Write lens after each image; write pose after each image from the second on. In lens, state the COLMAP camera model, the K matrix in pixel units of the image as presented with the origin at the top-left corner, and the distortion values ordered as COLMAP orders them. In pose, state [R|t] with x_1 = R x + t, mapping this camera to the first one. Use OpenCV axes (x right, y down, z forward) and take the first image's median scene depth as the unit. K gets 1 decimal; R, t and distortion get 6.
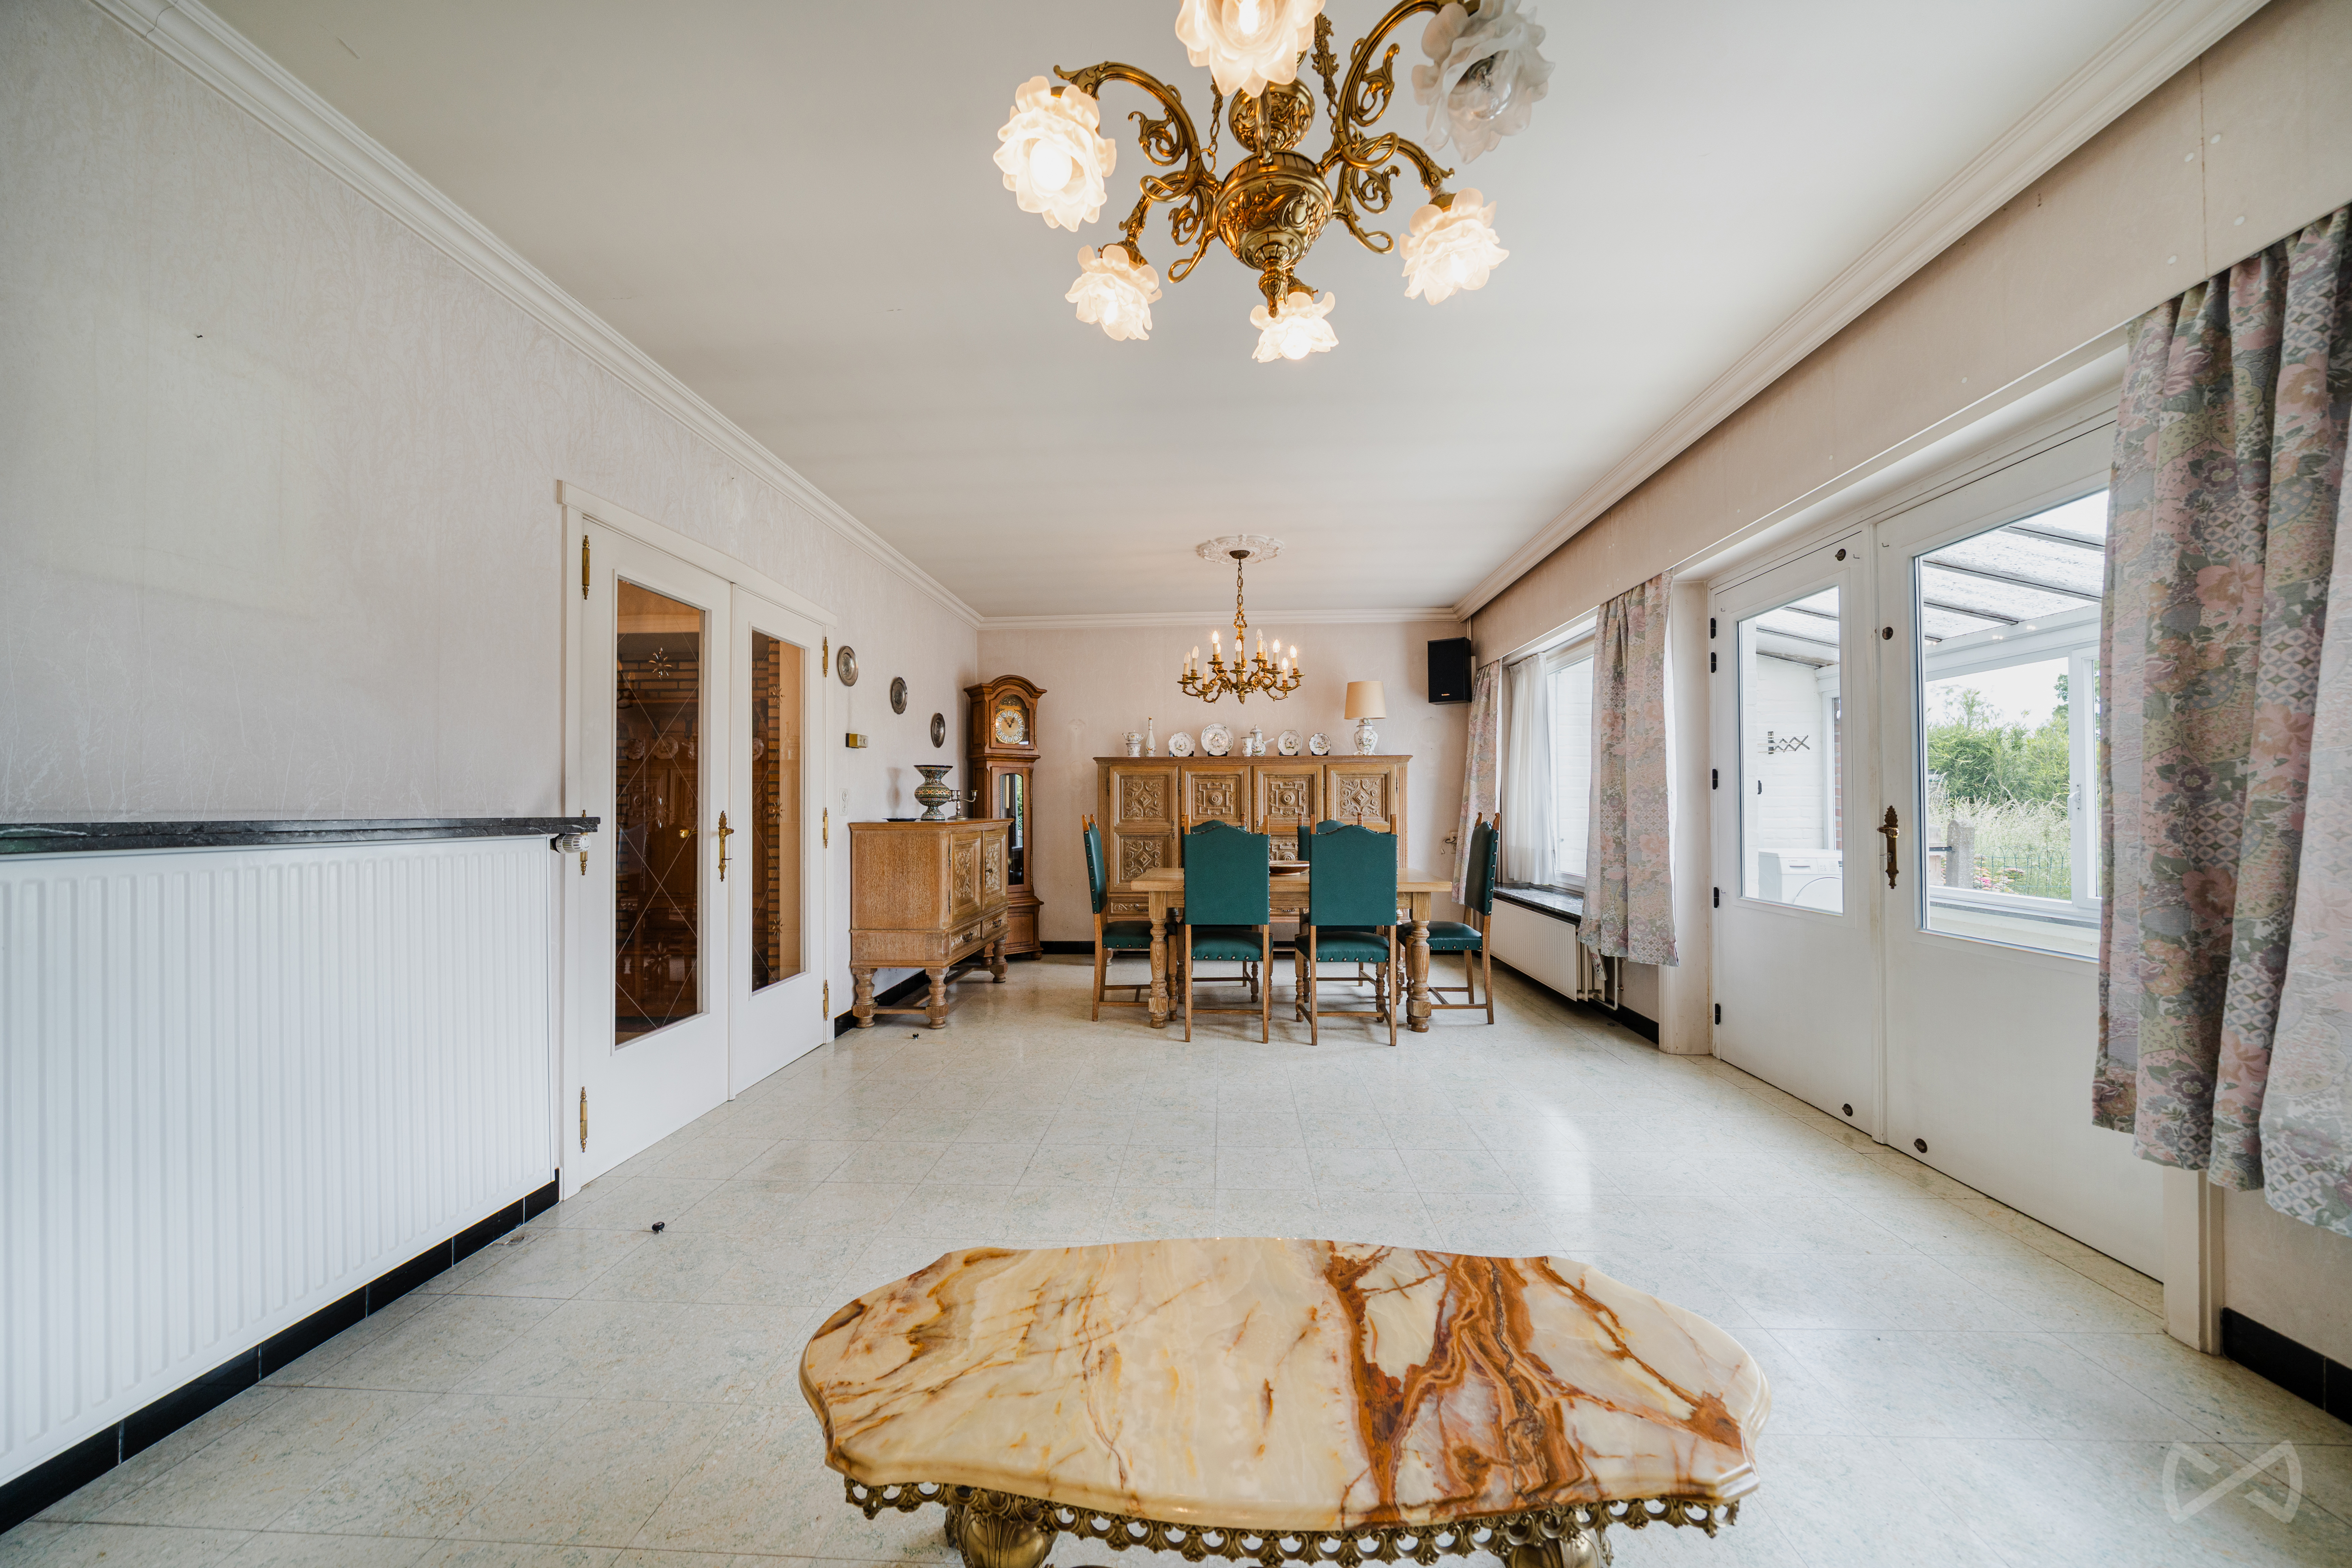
lens RADIAL K [[806.5, 0, 1192.2], [0, 806.5, 795.8], [0, 0, 1]] dist [-0.005331, -0.000195]
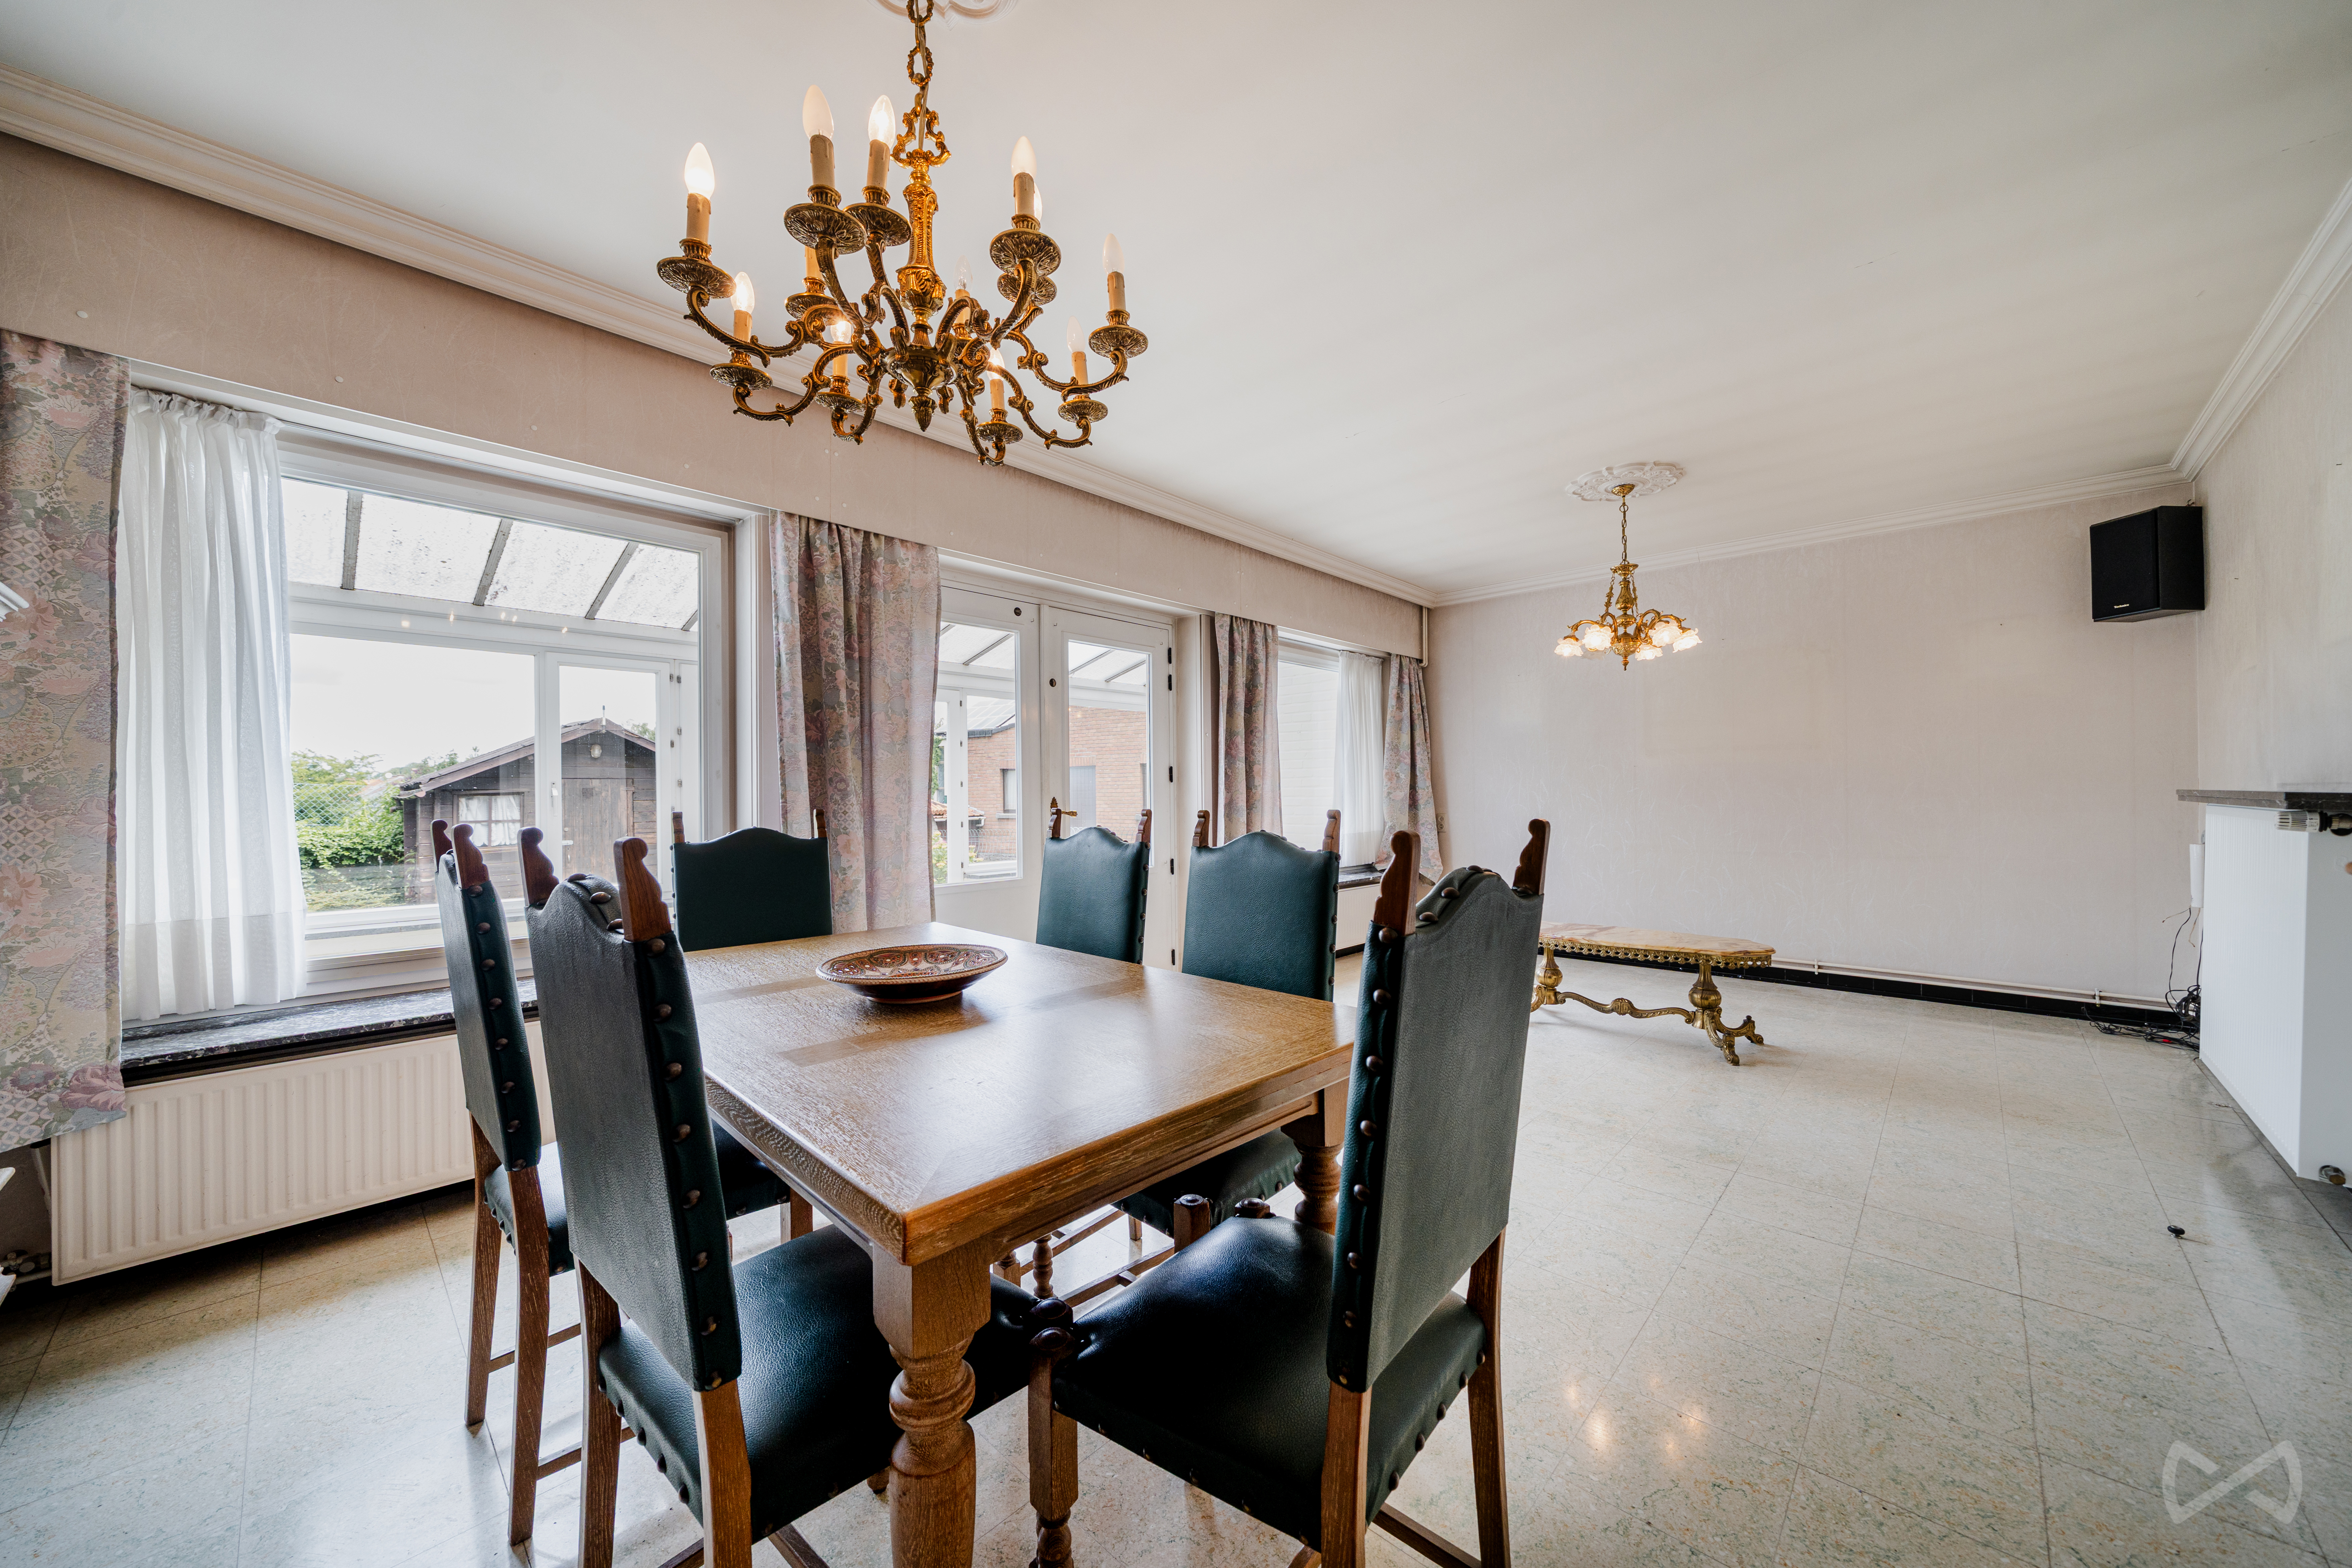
lens RADIAL K [[830.1, 0, 1176.0], [0, 830.1, 794.2], [0, 0, 1]] dist [-0.001167, -0.000087]
pose [[-0.748130, 0.011682, 0.663449, -0.238087], [0.003271, 0.999898, -0.013917, 0.020579], [-0.663544, -0.008241, -0.748092, 1.355681]]
